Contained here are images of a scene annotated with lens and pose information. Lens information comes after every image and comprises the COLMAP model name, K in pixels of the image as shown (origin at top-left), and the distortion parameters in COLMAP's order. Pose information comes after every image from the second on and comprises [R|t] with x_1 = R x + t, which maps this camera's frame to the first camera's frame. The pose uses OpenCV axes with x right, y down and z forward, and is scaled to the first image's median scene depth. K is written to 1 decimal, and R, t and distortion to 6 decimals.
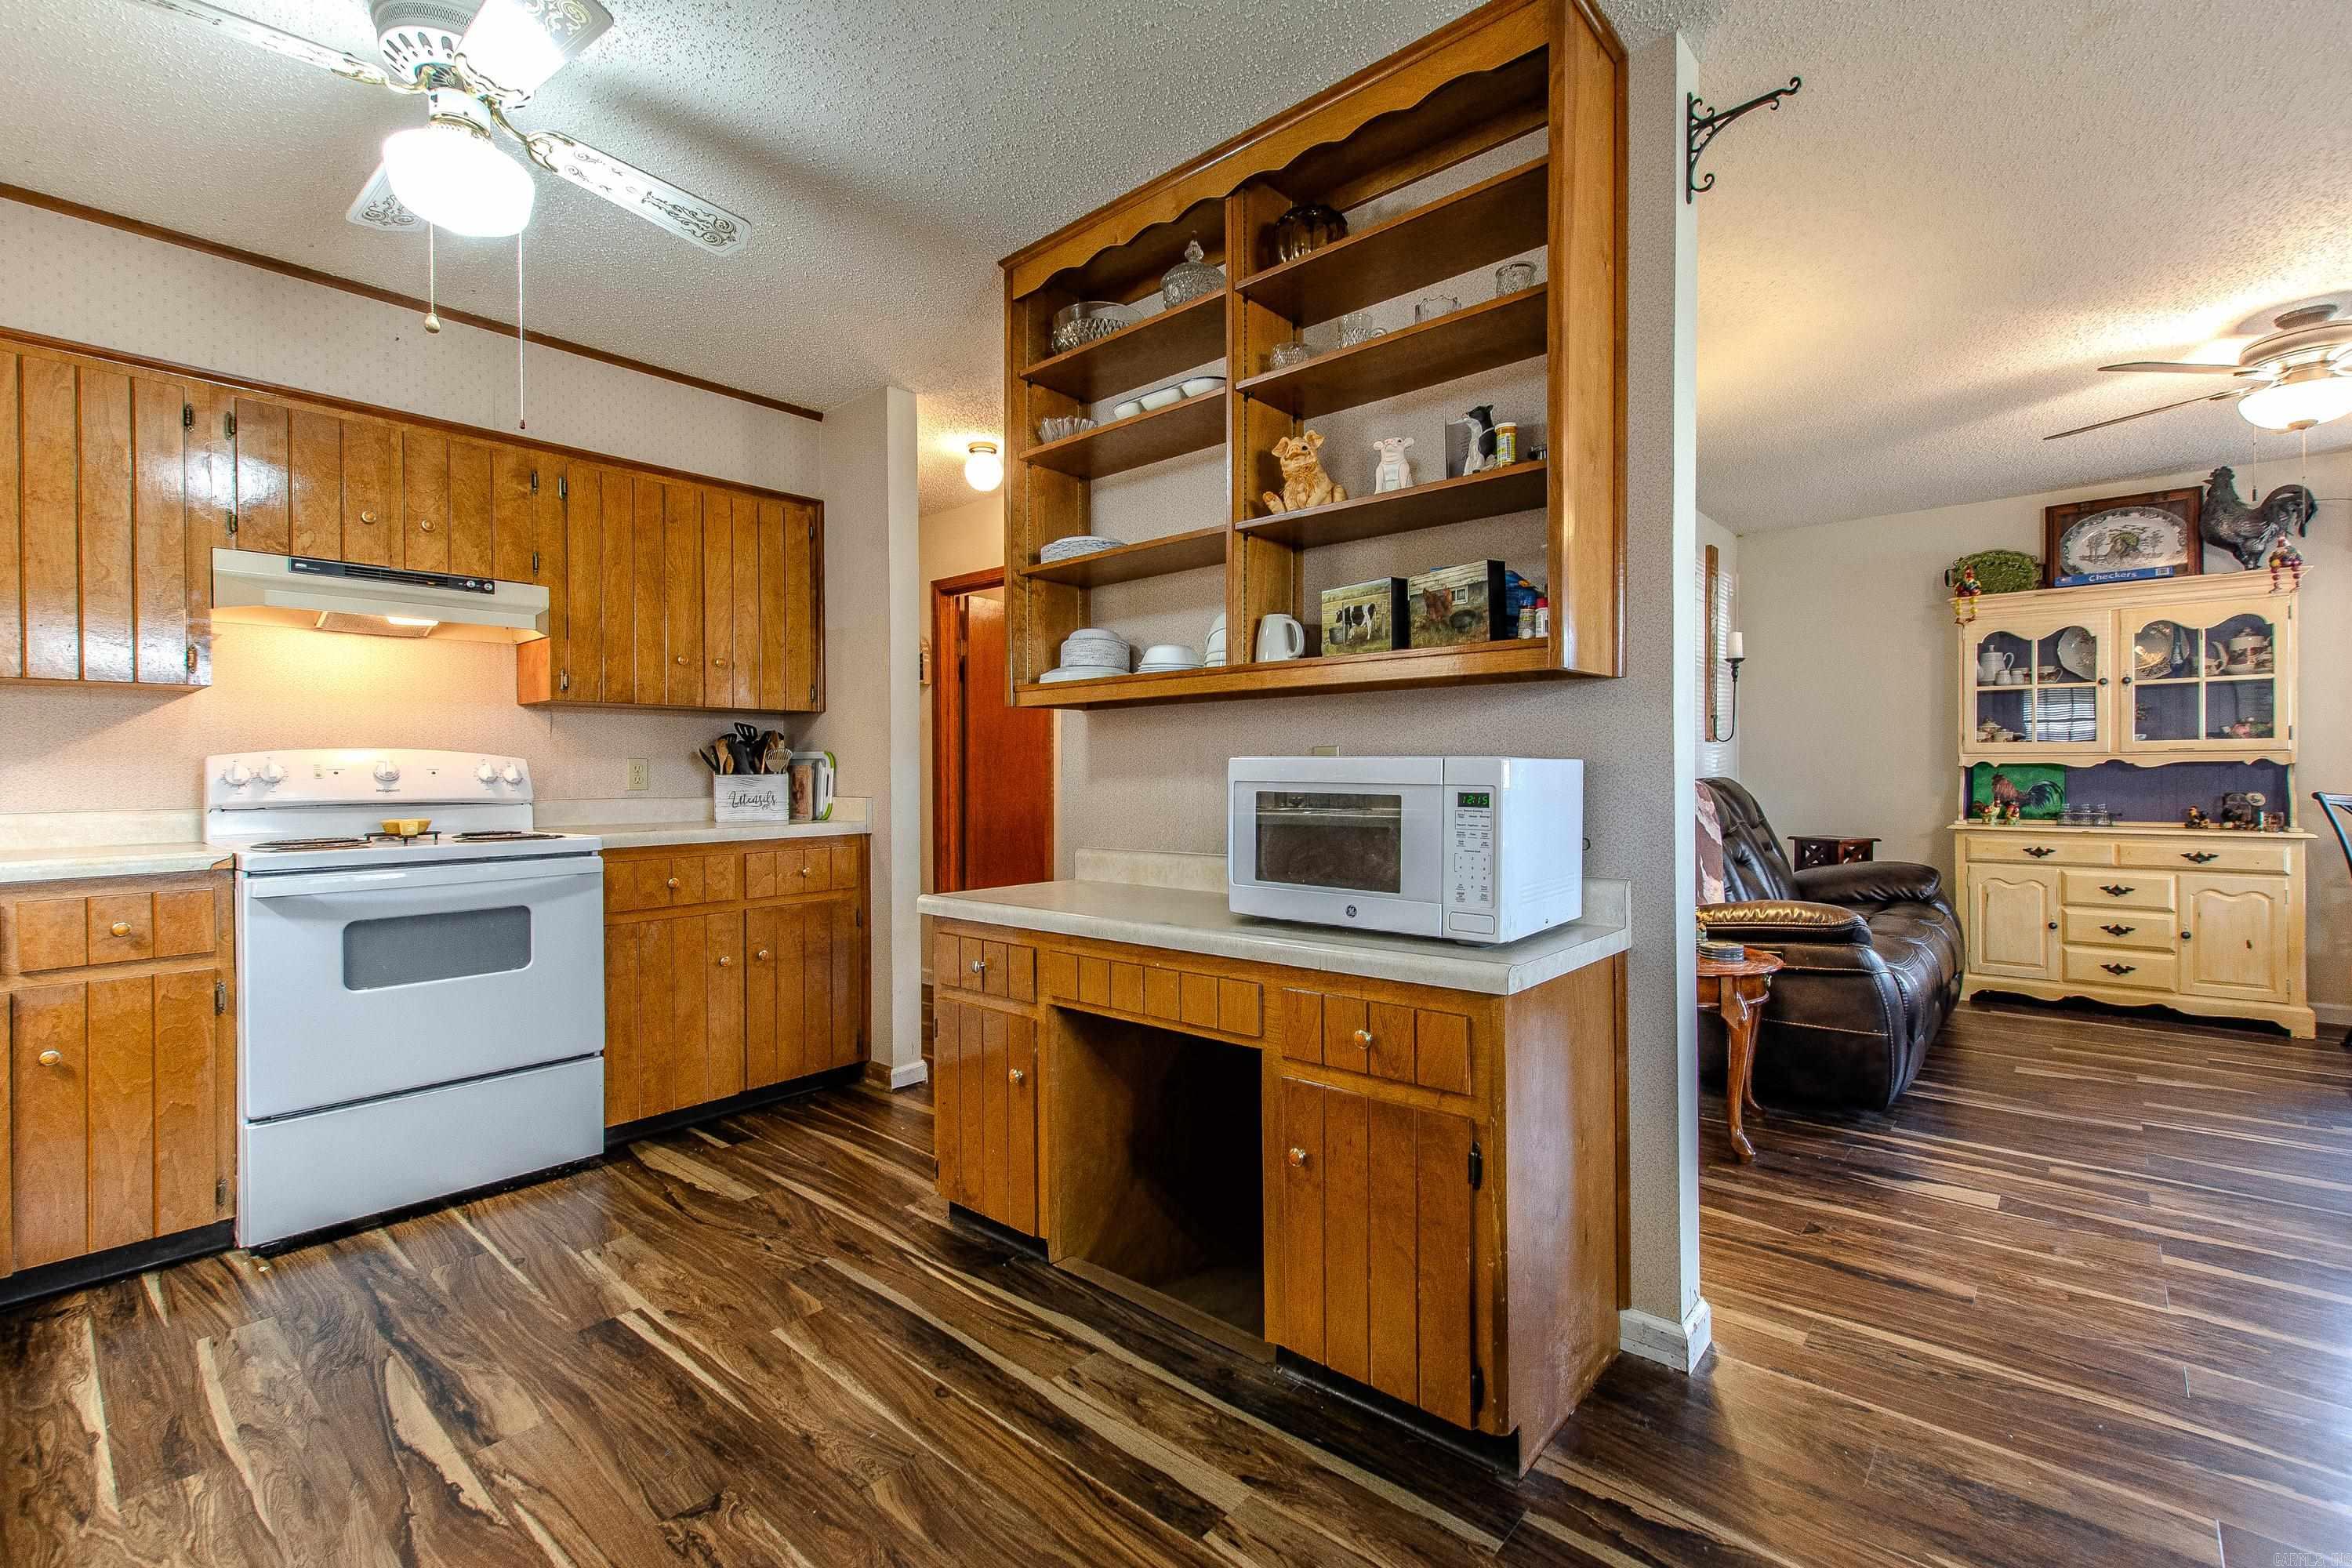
lens RADIAL K [[1029.9, 0, 1194.0], [0, 1029.9, 772.1], [0, 0, 1]] dist [0.000192, -0.001357]
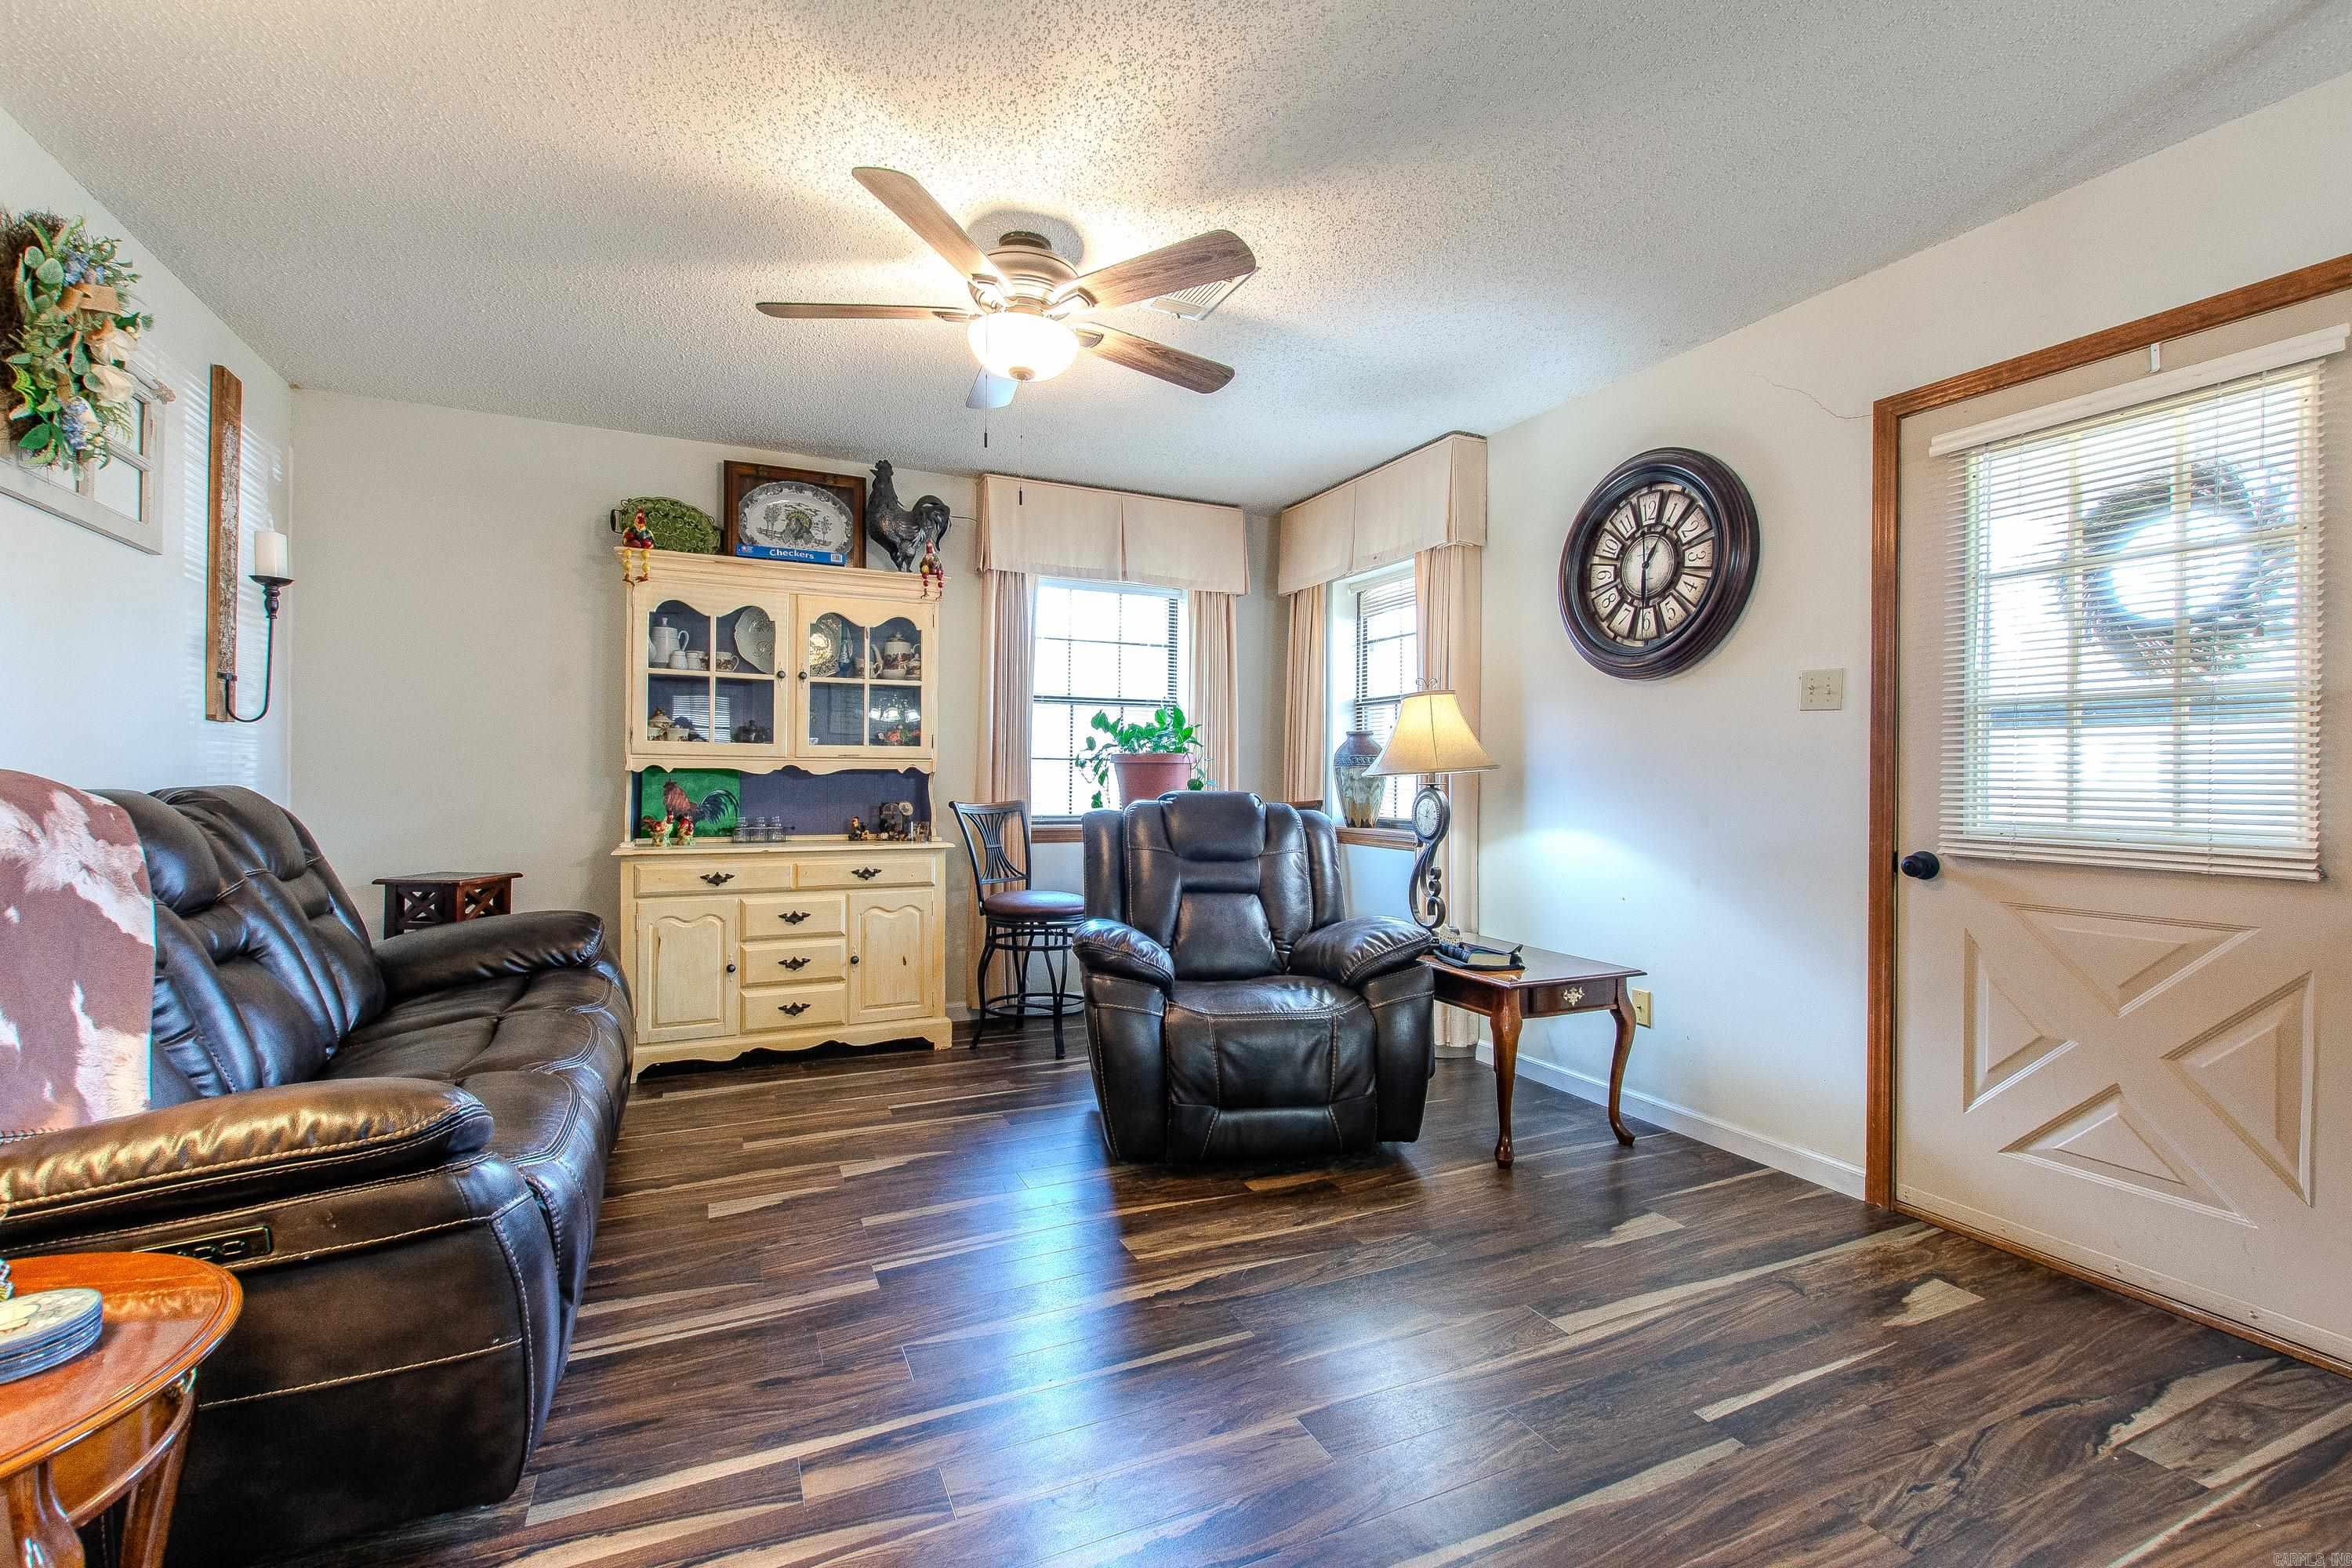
lens RADIAL K [[1016.7, 0, 1186.8], [0, 1016.7, 777.9], [0, 0, 1]] dist [0.003305, -0.000078]
pose [[0.398256, 0.005966, 0.917255, 0.349009], [-0.009516, 0.999952, -0.002373, -0.004207], [-0.917225, -0.007783, 0.398293, 0.511009]]
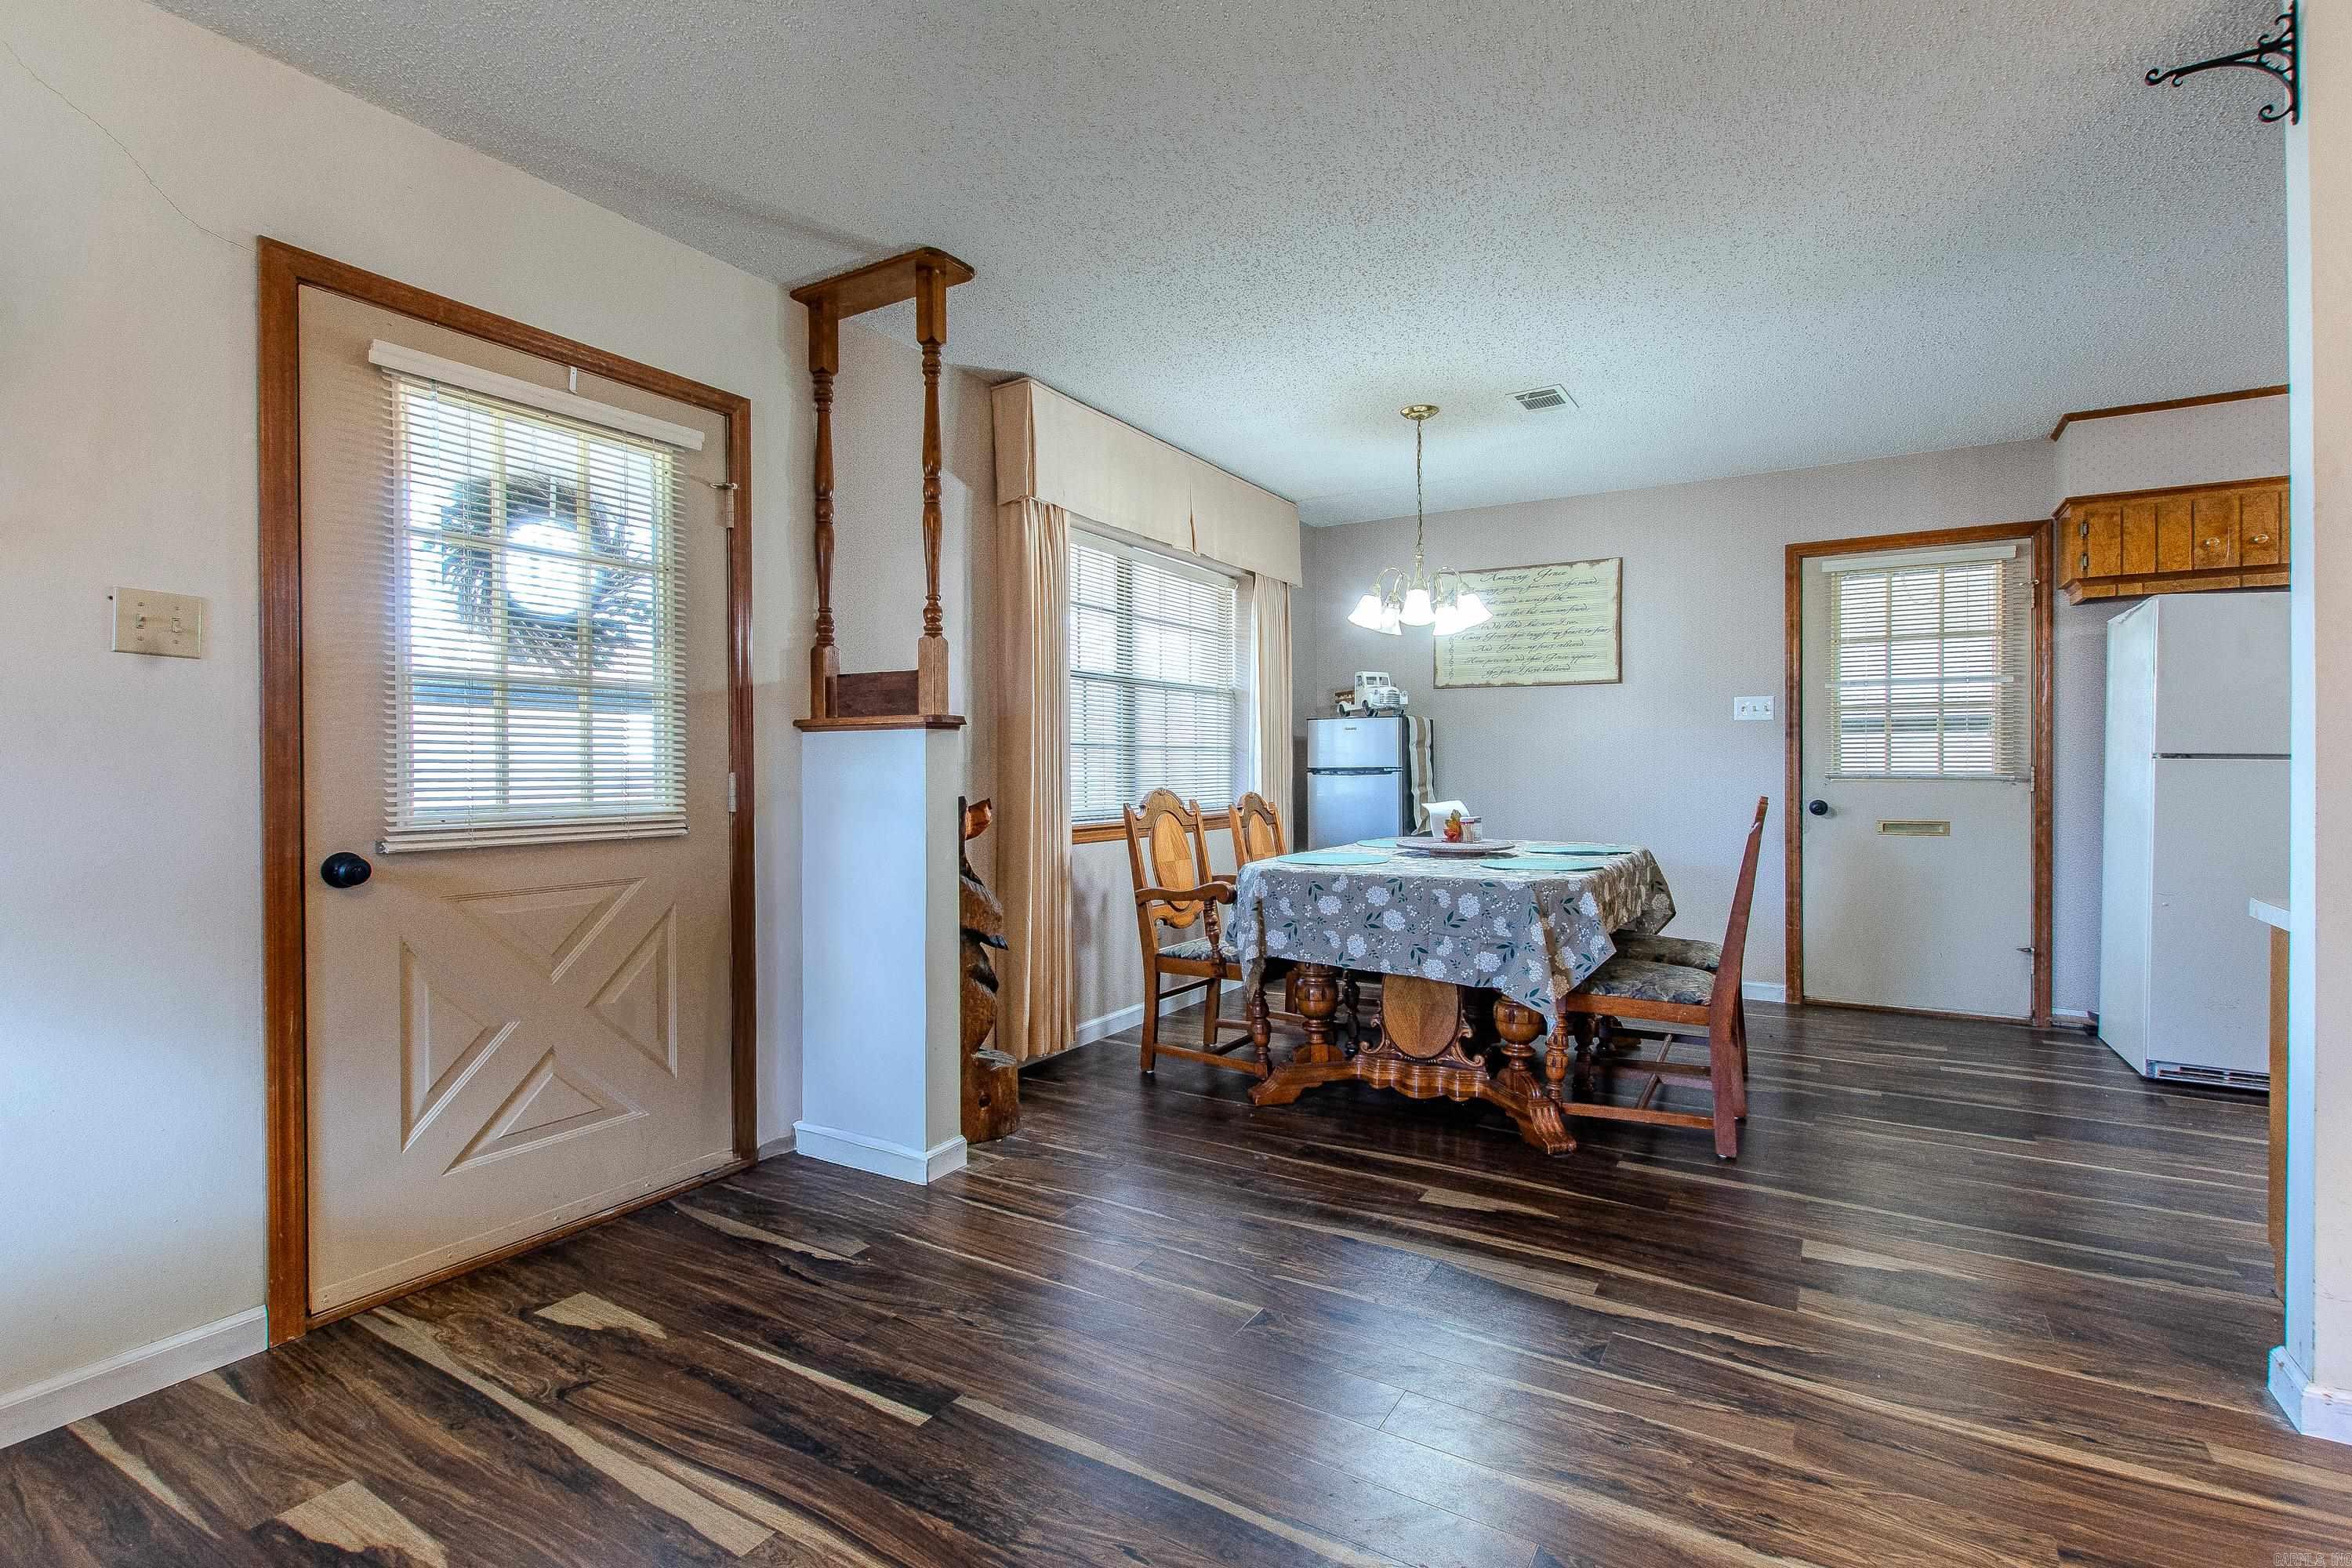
lens RADIAL K [[1045.4, 0, 1160.0], [0, 1045.4, 777.0], [0, 0, 1]] dist [-0.001453, -0.000349]
pose [[-0.990905, 0.007719, -0.134343, 0.925901], [0.005783, 0.999874, 0.014794, -0.006614], [0.134441, 0.013883, -0.990824, 1.029603]]
